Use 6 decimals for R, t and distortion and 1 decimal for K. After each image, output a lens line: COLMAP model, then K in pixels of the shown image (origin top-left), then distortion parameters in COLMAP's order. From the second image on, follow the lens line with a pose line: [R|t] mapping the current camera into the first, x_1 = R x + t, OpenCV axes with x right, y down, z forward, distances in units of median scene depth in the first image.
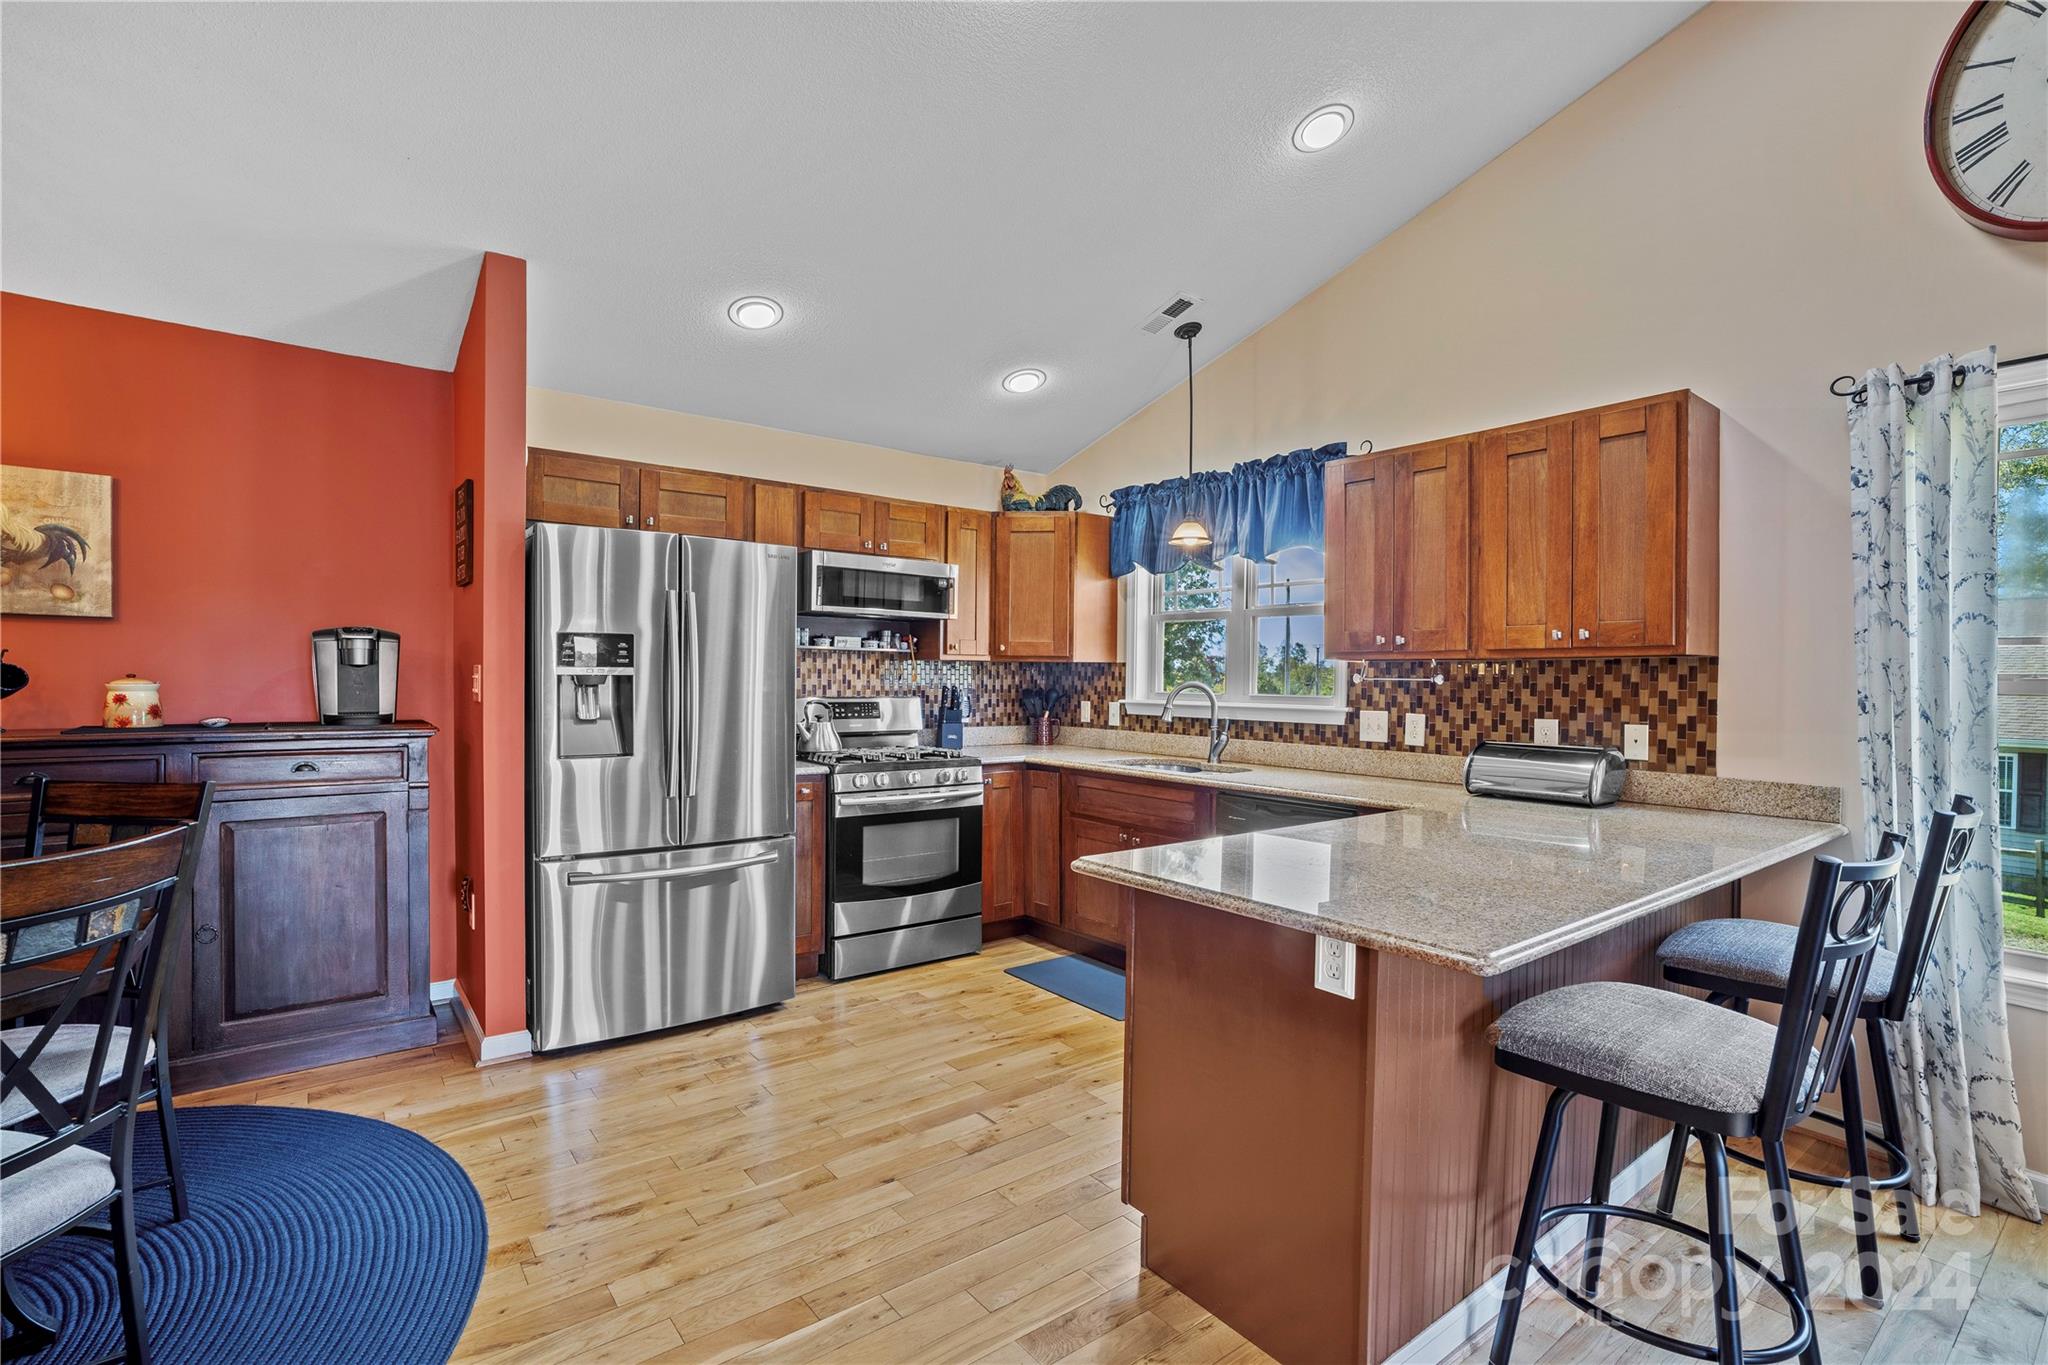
lens RADIAL K [[937.5, 0, 1024.0], [0, 937.5, 682.5], [0, 0, 1]] dist [0.000071, 0.000249]
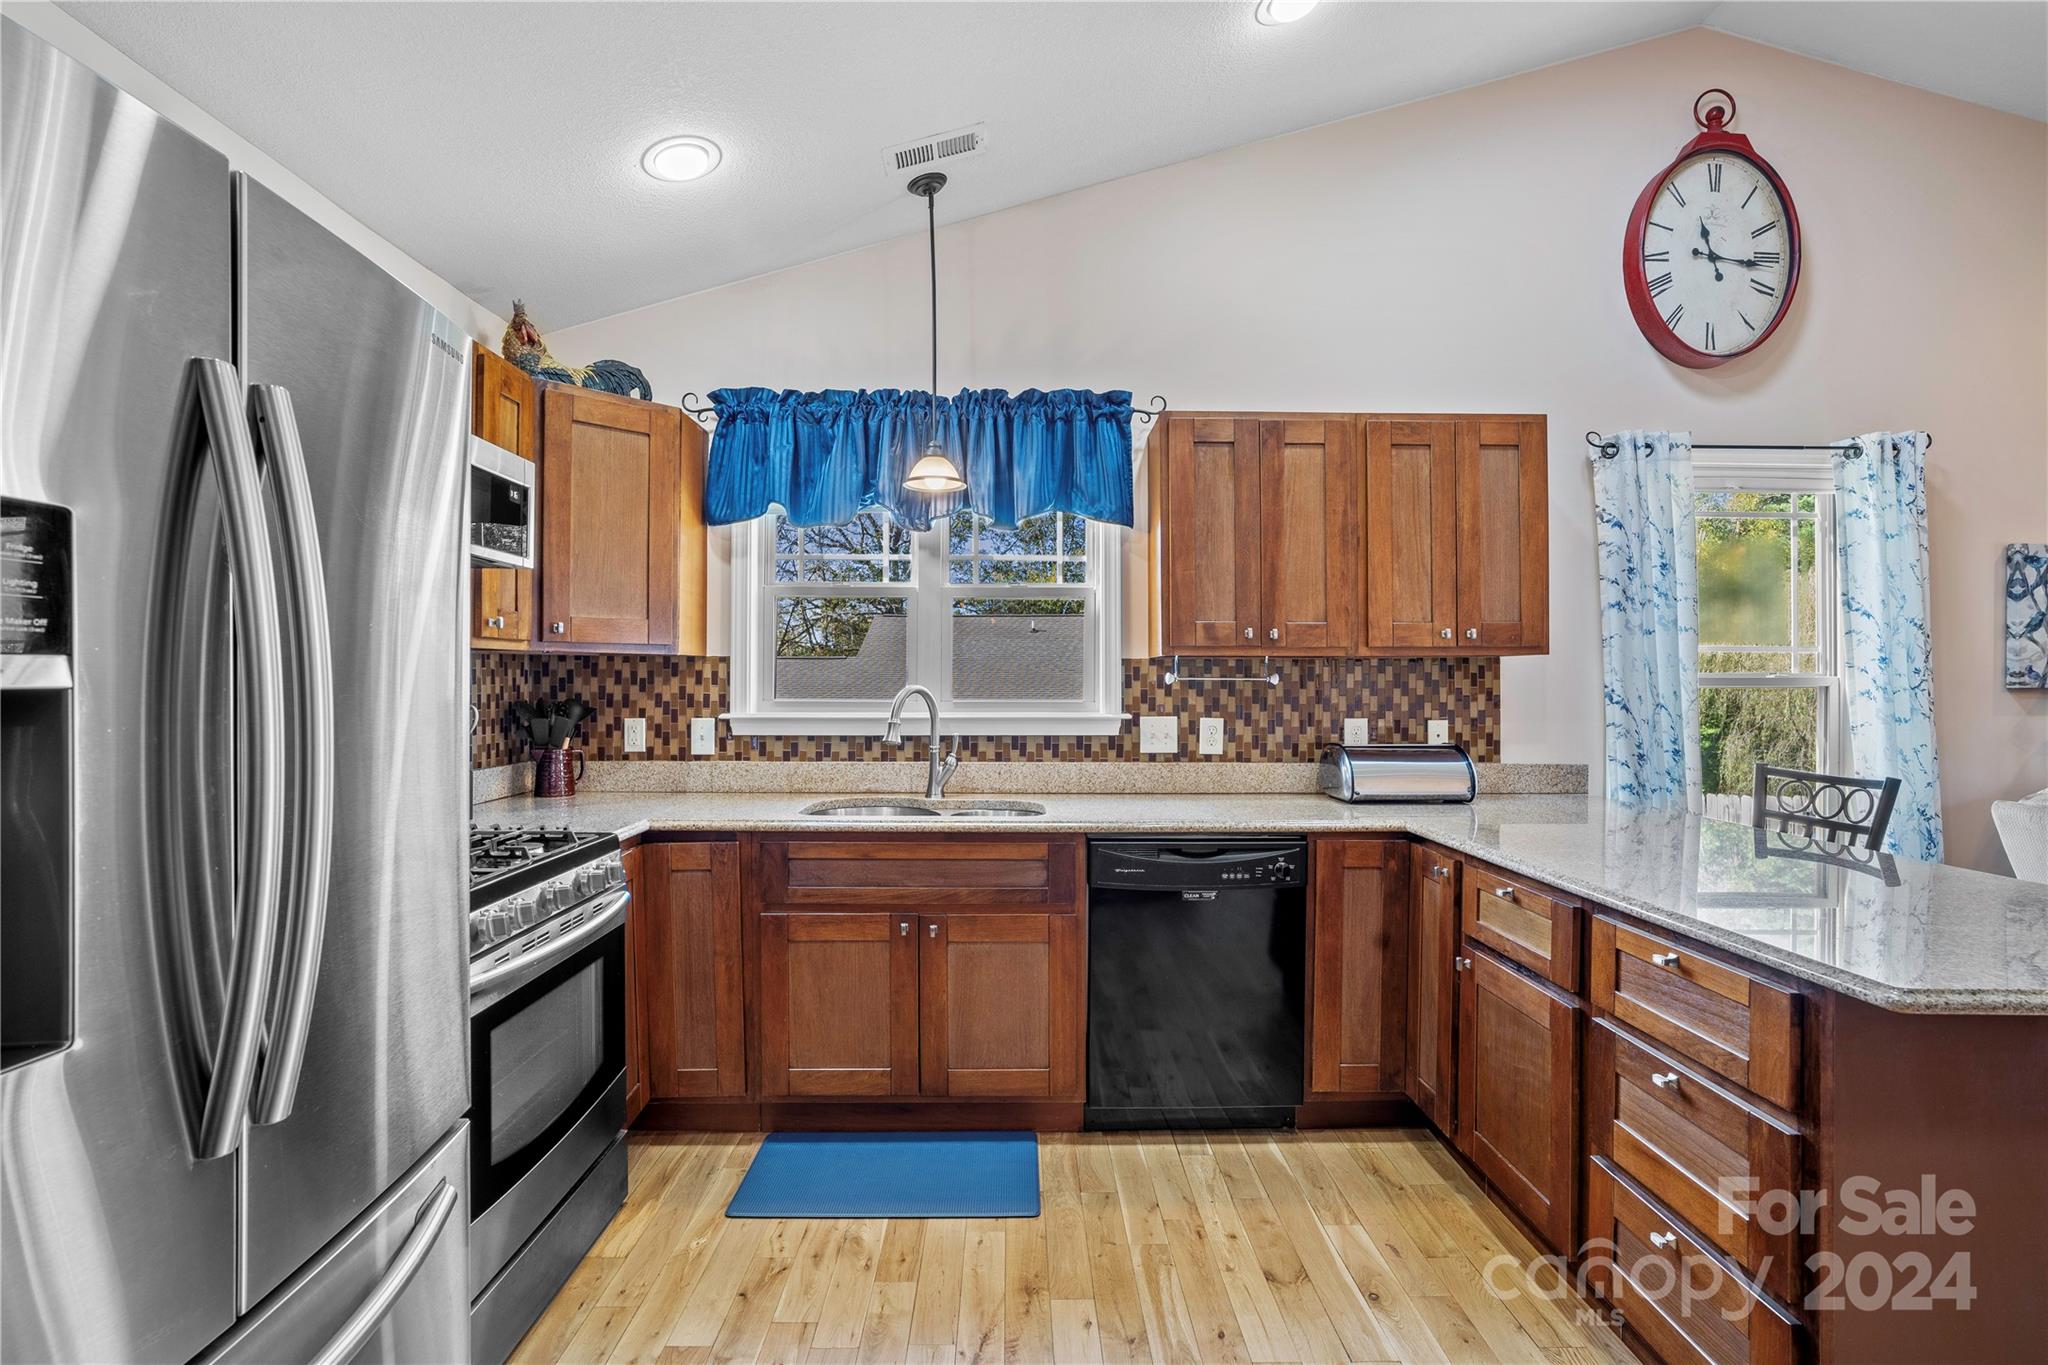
lens RADIAL K [[946.7, 0, 1024.0], [0, 946.7, 682.5], [0, 0, 1]] dist [-0.027514, 0.000132]
pose [[0.602758, -0.009783, 0.797864, -0.411692], [0.009583, 0.999941, 0.005022, -0.006531], [-0.797866, 0.004619, 0.602817, 0.622805]]
